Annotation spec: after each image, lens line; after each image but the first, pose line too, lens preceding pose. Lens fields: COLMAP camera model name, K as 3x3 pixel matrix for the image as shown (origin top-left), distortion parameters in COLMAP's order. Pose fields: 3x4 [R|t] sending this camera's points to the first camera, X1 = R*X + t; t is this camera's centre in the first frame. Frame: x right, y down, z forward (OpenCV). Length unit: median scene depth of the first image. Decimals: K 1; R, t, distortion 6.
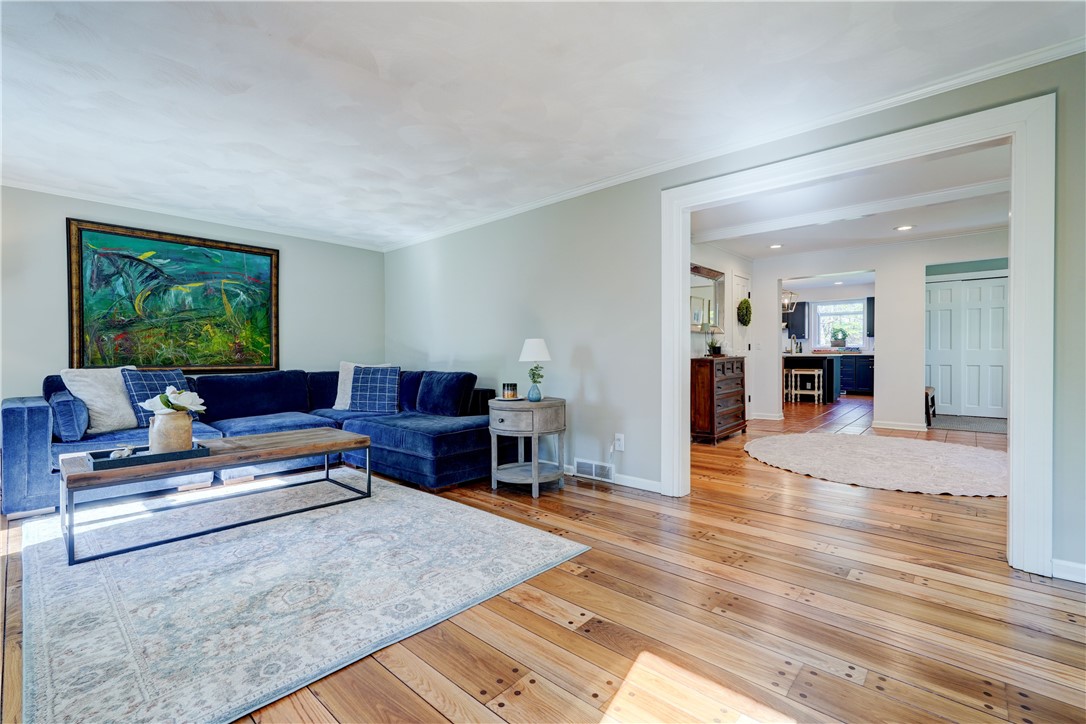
lens RADIAL K [[484.0, 0, 543.0], [0, 484.0, 362.0], [0, 0, 1]] dist [-0.001873, -0.000094]
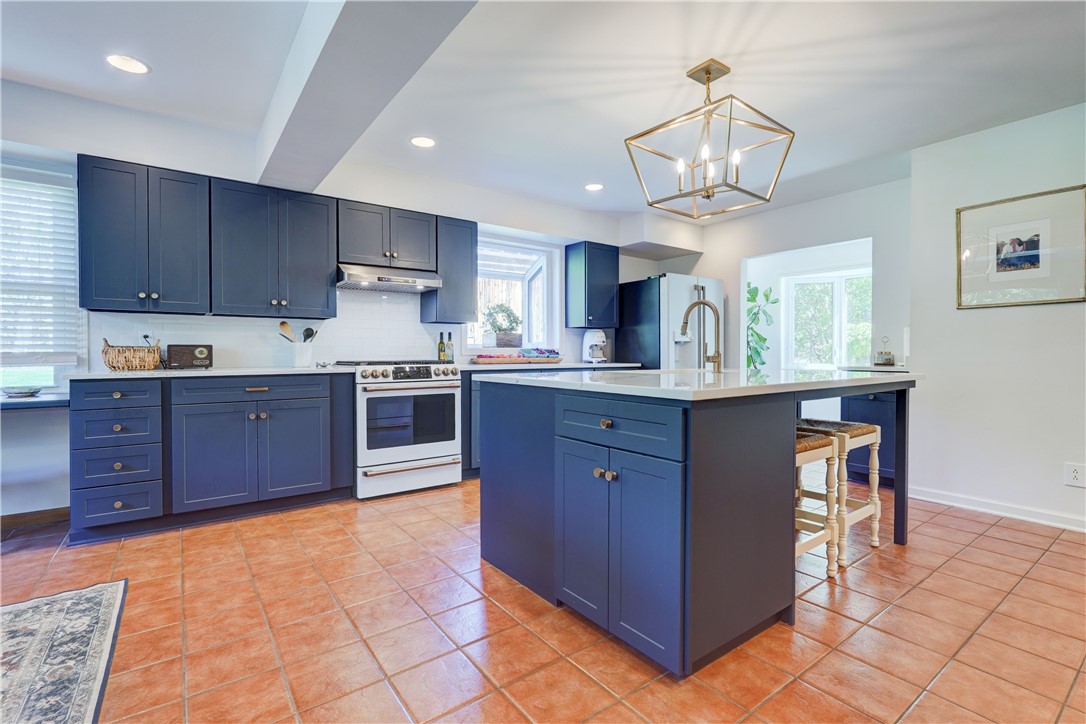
lens RADIAL K [[494.6, 0, 544.3], [0, 494.6, 360.4], [0, 0, 1]] dist [-0.016037, 0.010434]
pose [[0.198581, -0.006921, 0.980060, 0.208574], [0.016724, 0.999853, 0.003672, -0.022979], [-0.979942, 0.015662, 0.198668, 0.959832]]
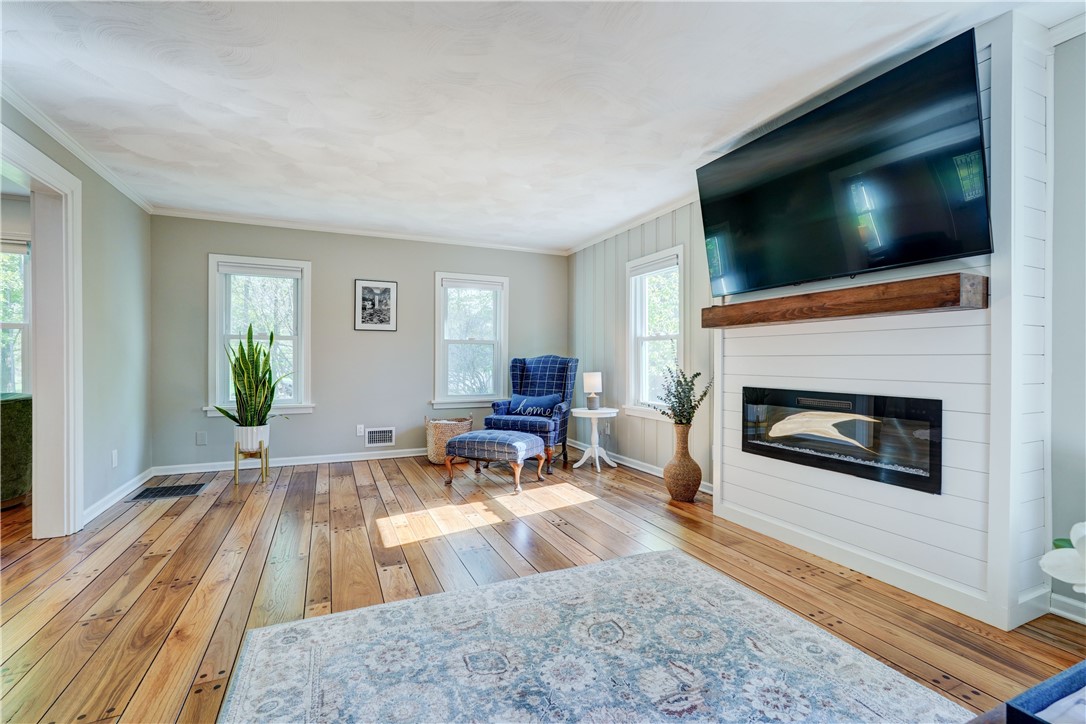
lens RADIAL K [[496.6, 0, 540.4], [0, 496.6, 350.3], [0, 0, 1]] dist [-0.001234, 0.000237]
pose [[-0.910598, 0.015397, 0.413007, -0.147883], [0.015651, 0.999874, -0.002769, -0.007635], [-0.412997, 0.003943, -0.910724, 0.357662]]
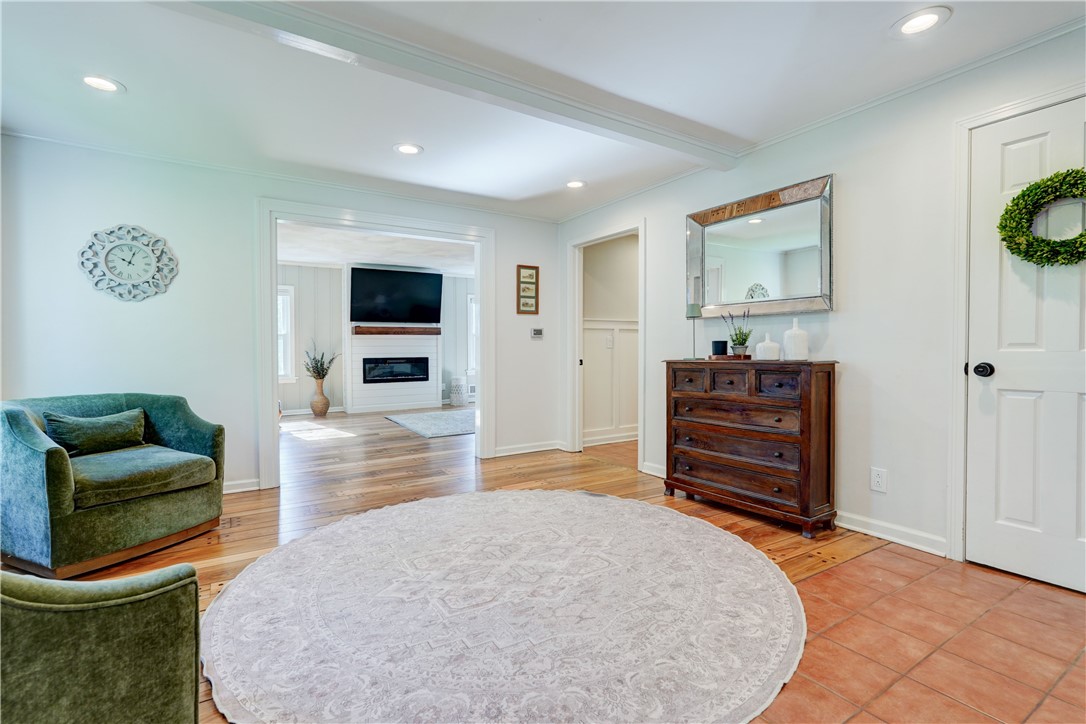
lens RADIAL K [[494.6, 0, 544.3], [0, 494.6, 360.4], [0, 0, 1]] dist [-0.016037, 0.010434]
pose [[-0.264585, 0.035854, -0.963696, 0.513923], [-0.012209, 0.999104, 0.040523, -0.015540], [0.964285, 0.022487, -0.263910, 0.502805]]
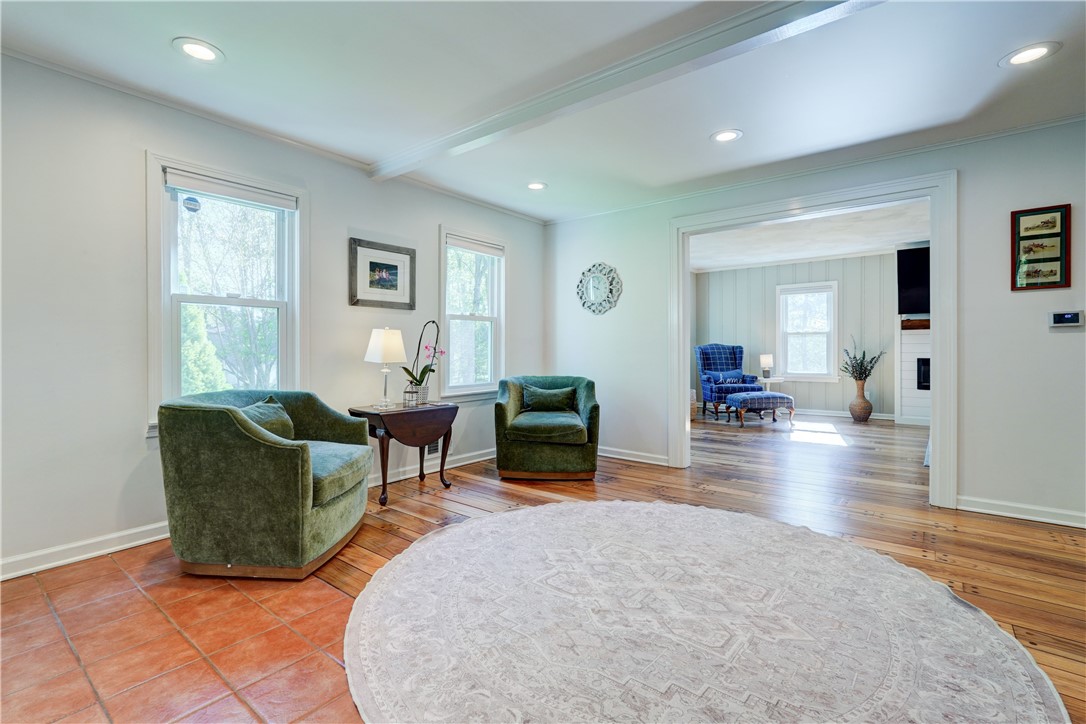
lens RADIAL K [[502.7, 0, 545.7], [0, 502.7, 349.6], [0, 0, 1]] dist [-0.014935, 0.010490]
pose [[-0.997682, 0.014877, -0.066409, 0.364960], [0.013396, 0.999653, 0.022693, -0.016075], [0.066724, 0.021751, -0.997534, 0.626832]]
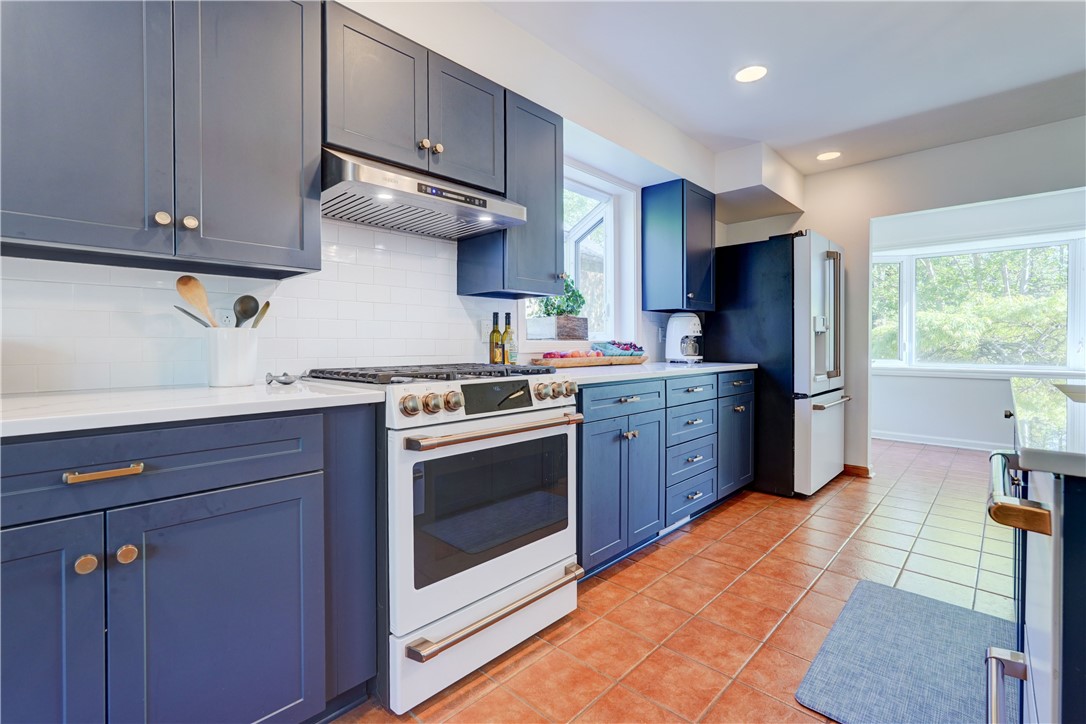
lens RADIAL K [[488.9, 0, 533.6], [0, 488.9, 348.6], [0, 0, 1]] dist [-0.003328, -0.000065]
pose [[0.032628, -0.000731, 0.999467, 0.369390], [0.017988, 0.999838, 0.000144, -0.029308], [-0.999306, 0.017973, 0.032636, 1.099003]]
